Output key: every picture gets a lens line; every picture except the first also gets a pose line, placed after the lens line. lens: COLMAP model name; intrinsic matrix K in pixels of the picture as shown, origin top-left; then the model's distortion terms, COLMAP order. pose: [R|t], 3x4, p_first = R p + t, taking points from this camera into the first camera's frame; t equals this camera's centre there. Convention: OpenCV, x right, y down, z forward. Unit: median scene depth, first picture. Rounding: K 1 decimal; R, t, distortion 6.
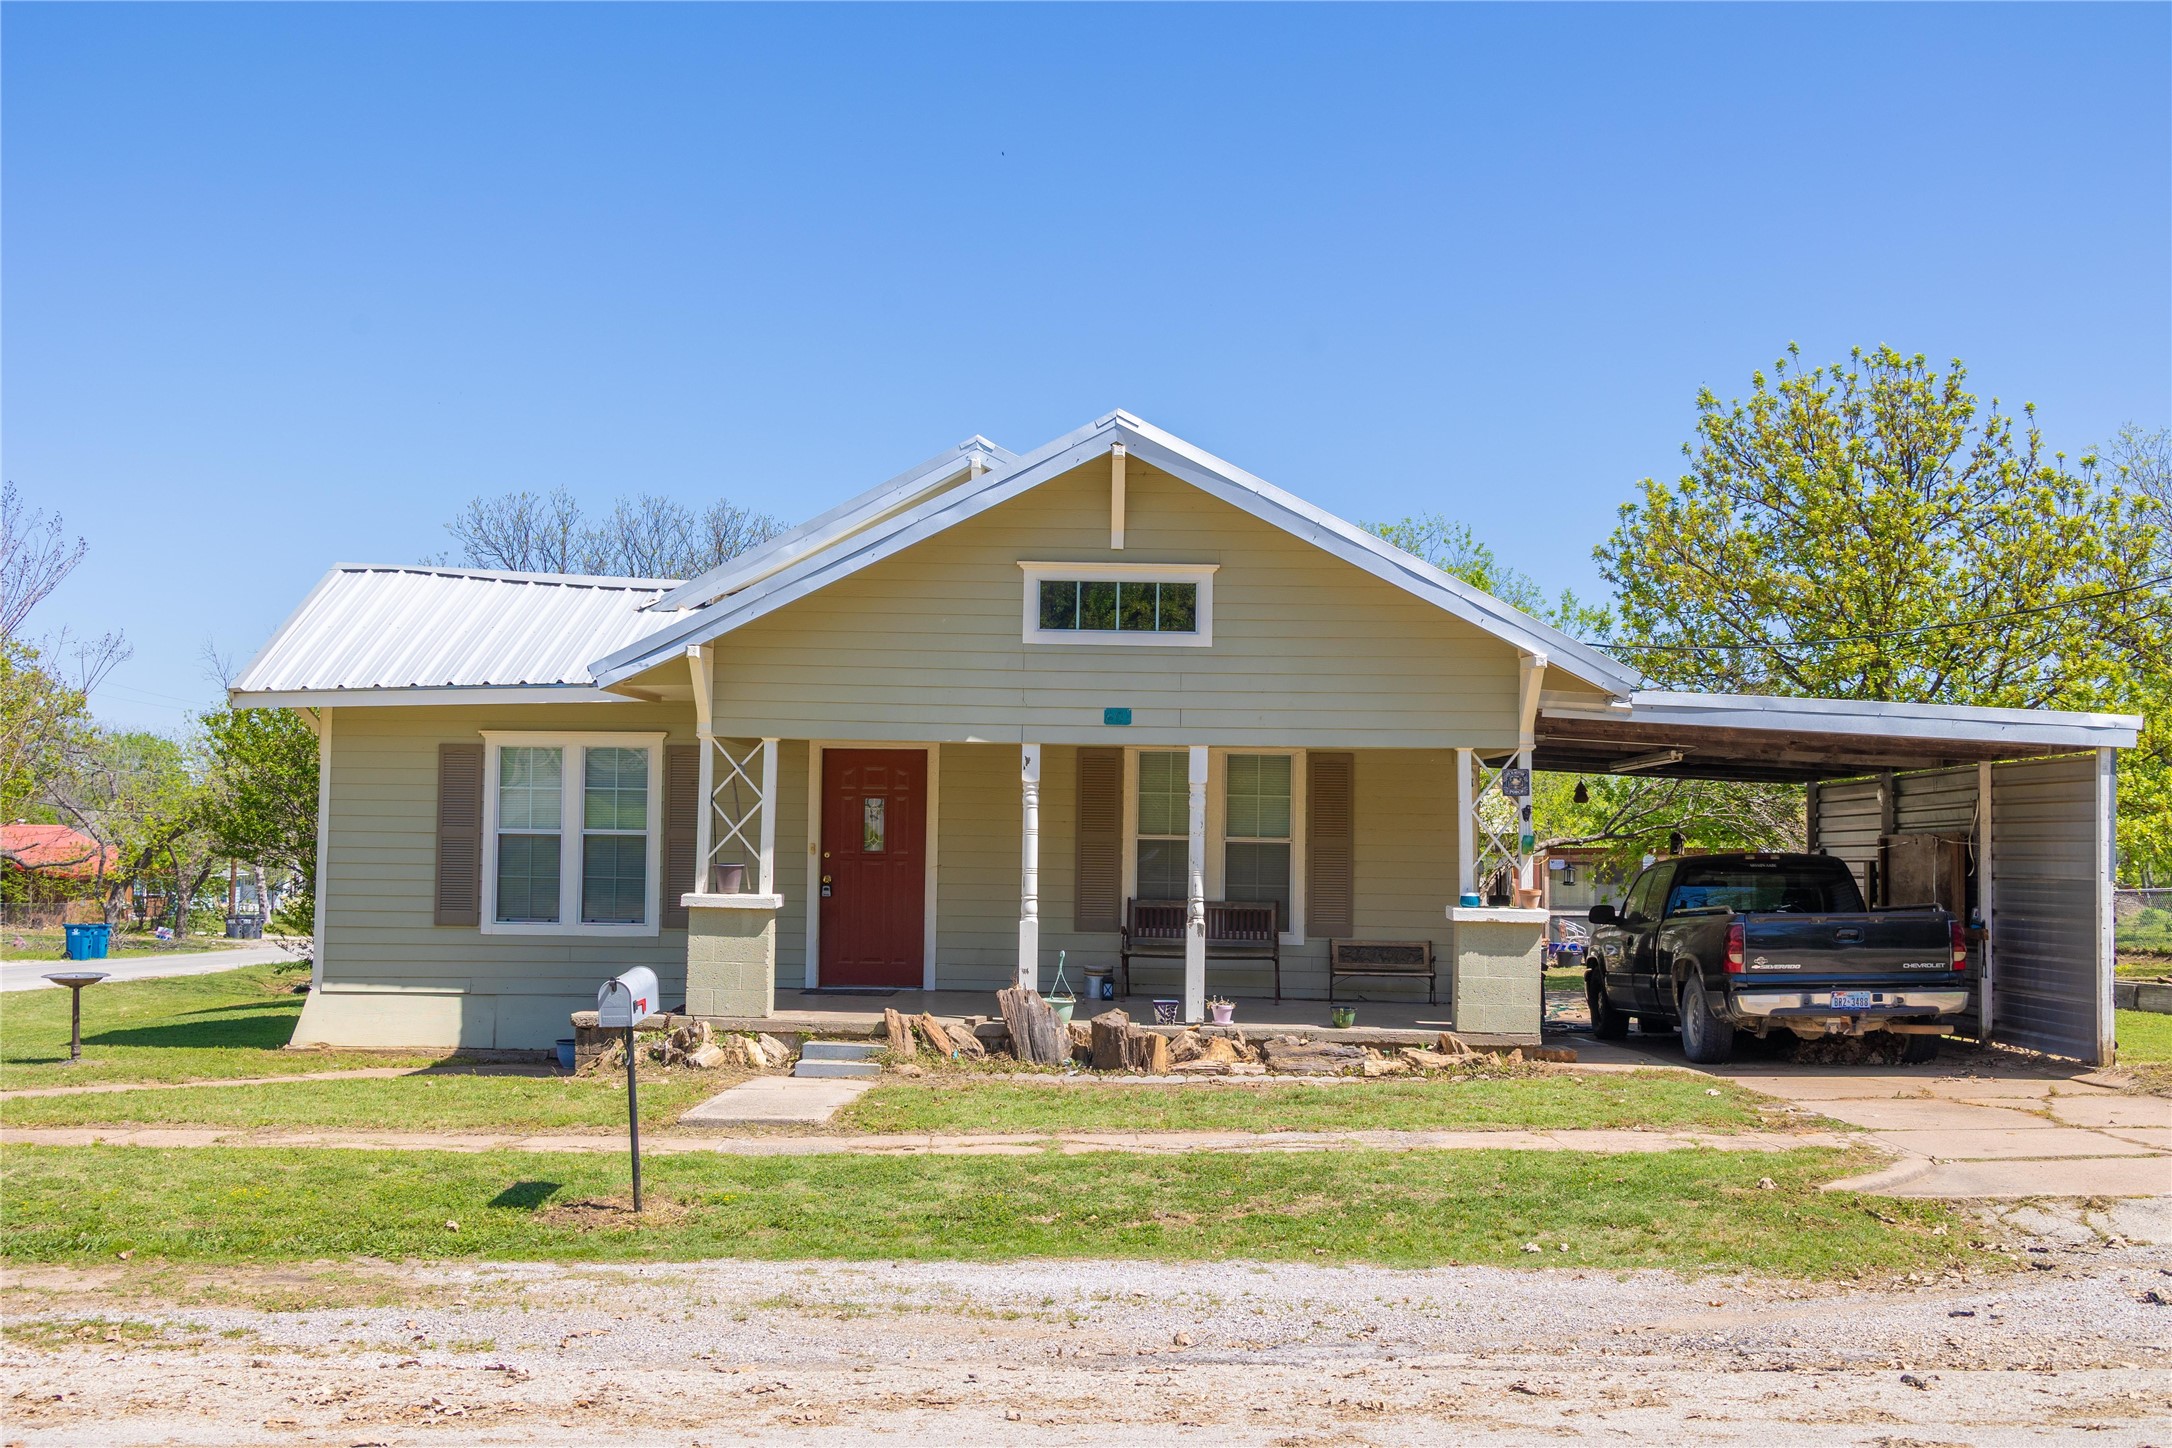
lens RADIAL K [[2186.7, 0, 1084.2], [0, 2186.7, 656.8], [0, 0, 1]] dist [-0.070076, 0.001709]
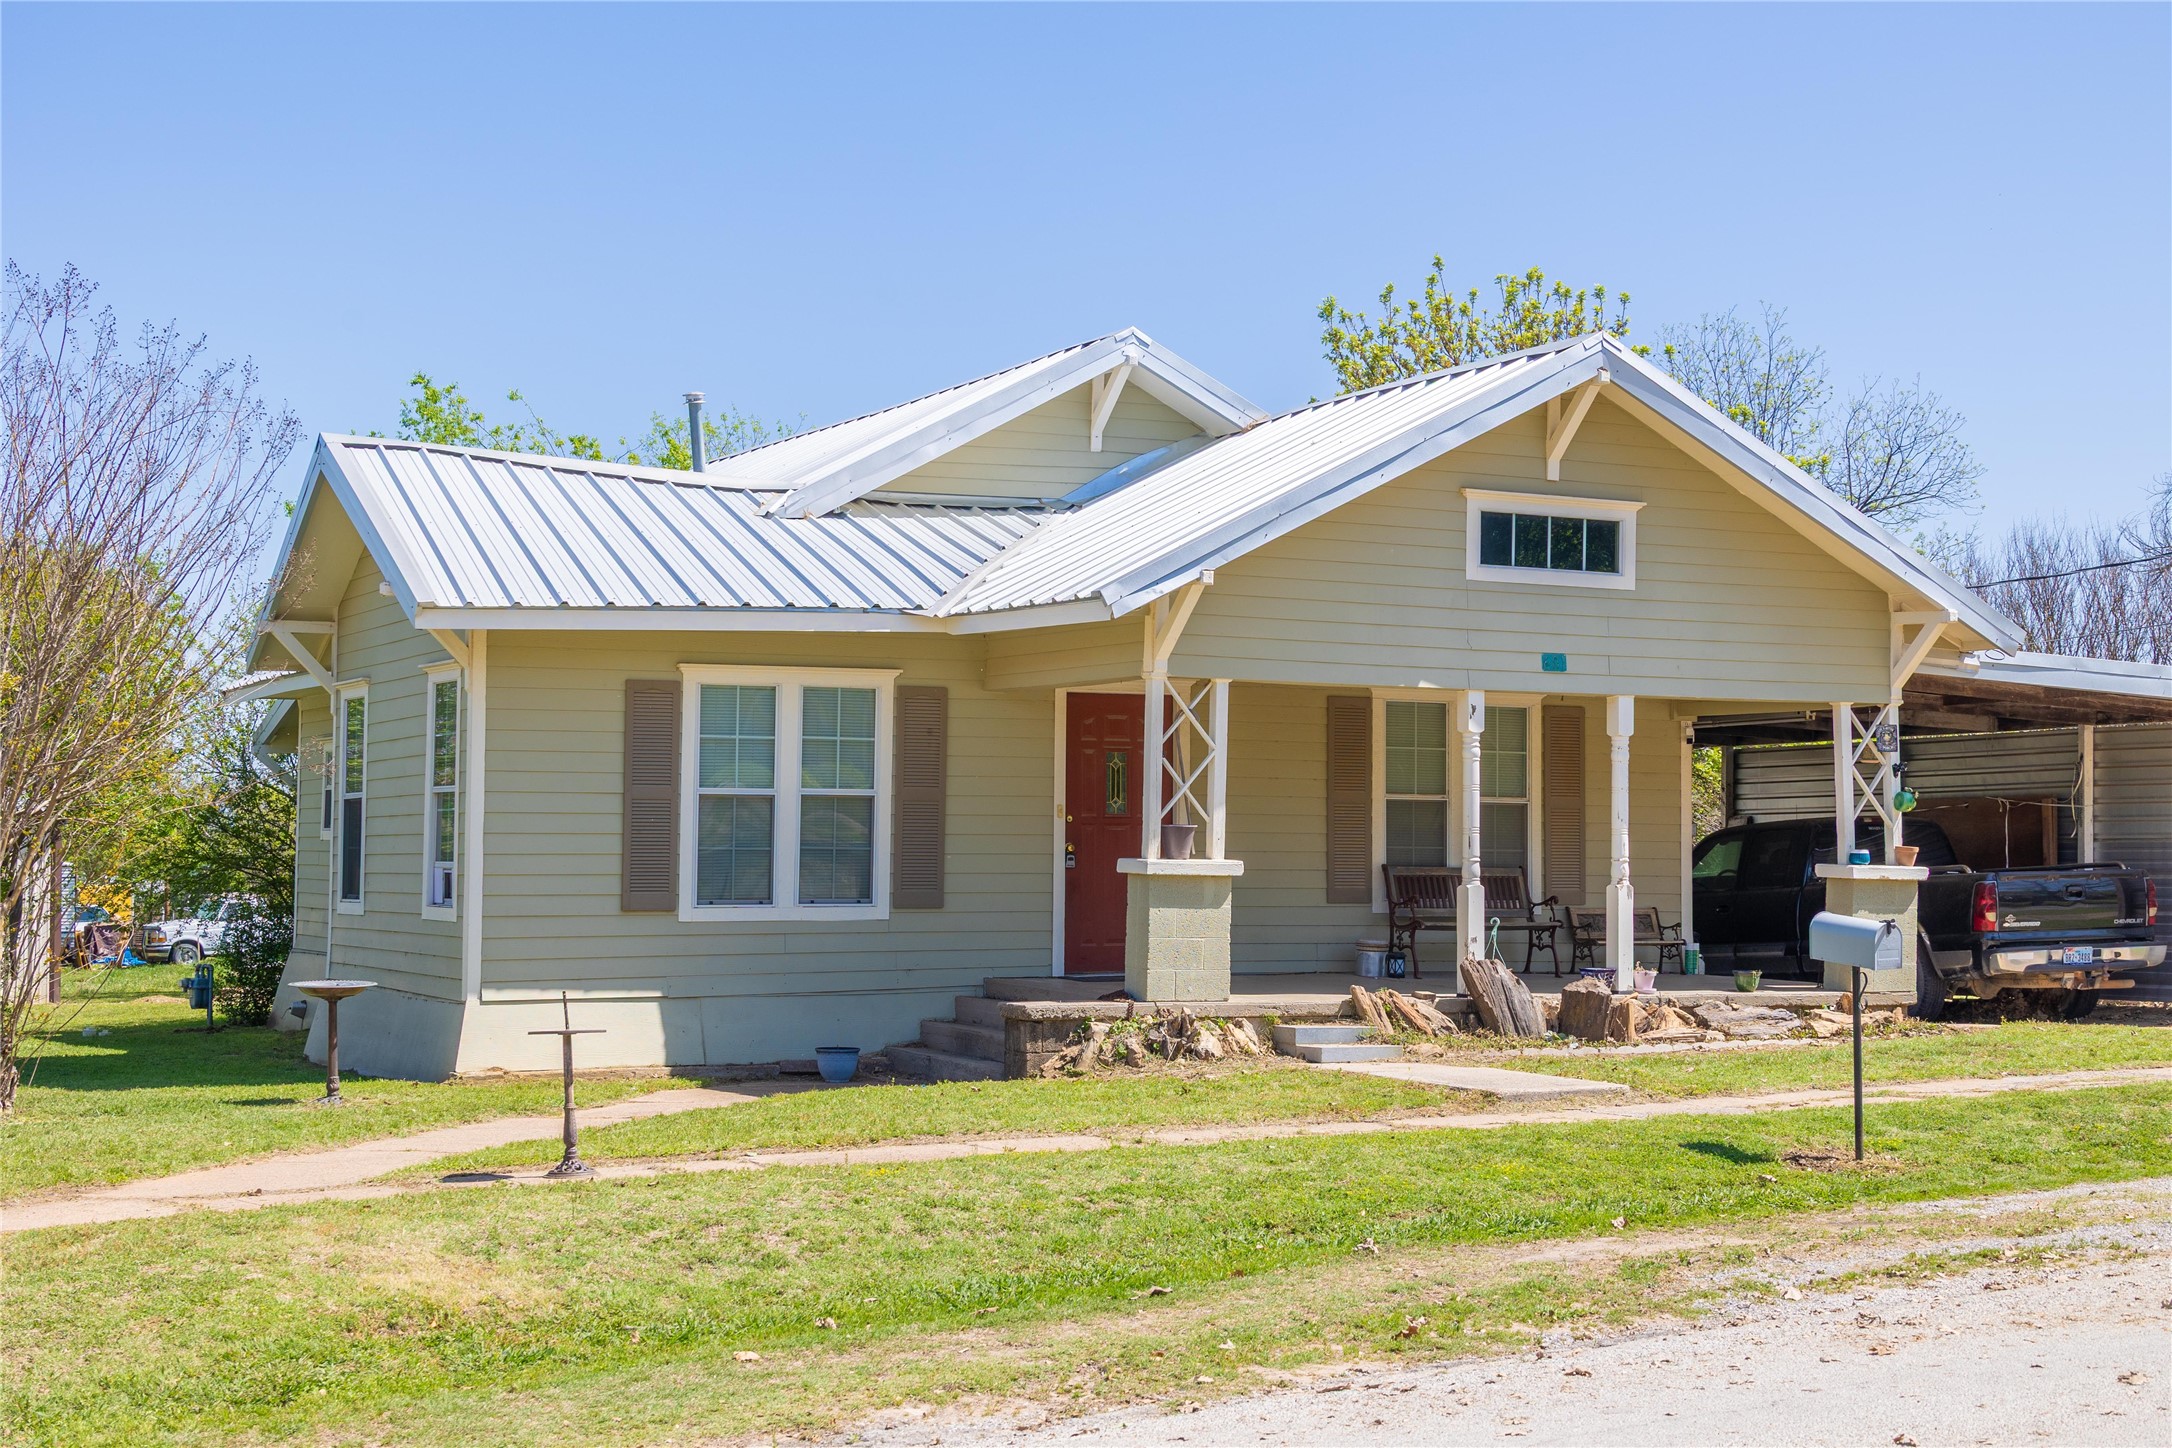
lens RADIAL K [[2940.7, 0, 1086.0], [0, 2940.7, 724.0], [0, 0, 1]] dist [-0.025497, -0.052960]
pose [[0.894750, 0.010145, 0.446452, -0.707578], [-0.031655, 0.998668, 0.040746, 0.008881], [-0.445444, -0.050590, 0.893879, -0.018675]]
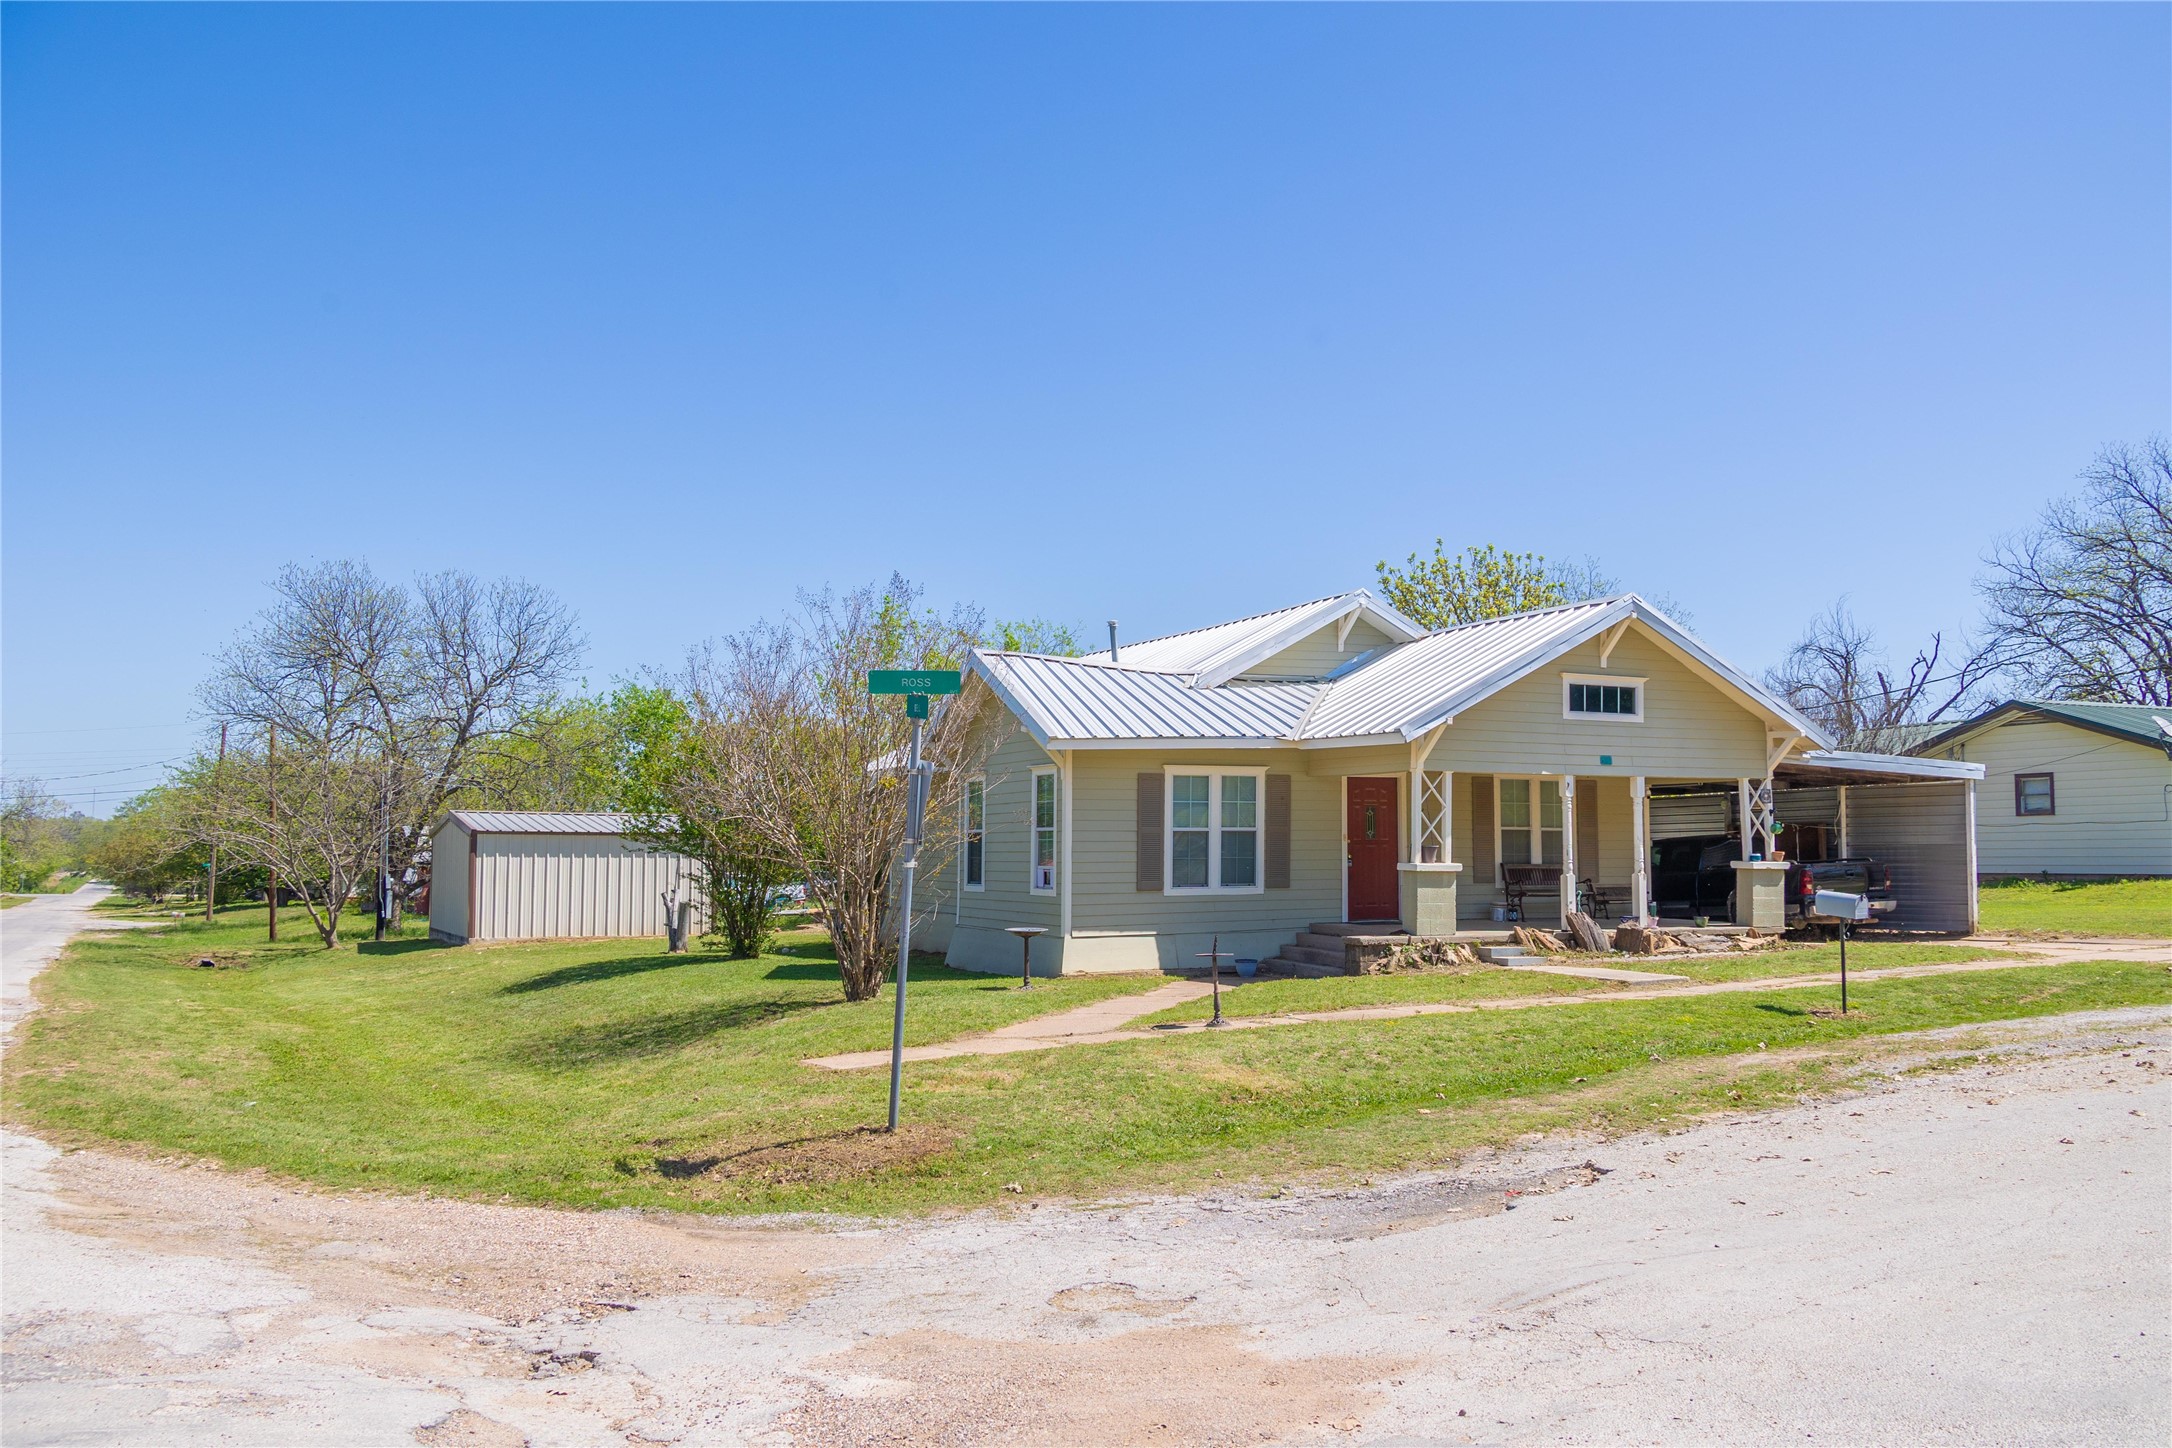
lens RADIAL K [[1591.5, 0, 1086.0], [0, 1591.5, 724.0], [0, 0, 1]] dist [-0.059880, 0.000231]
pose [[0.913418, 0.016766, 0.406677, -0.902369], [-0.021981, 0.999725, 0.008154, -0.003847], [-0.406428, -0.016387, 0.913536, -0.017950]]
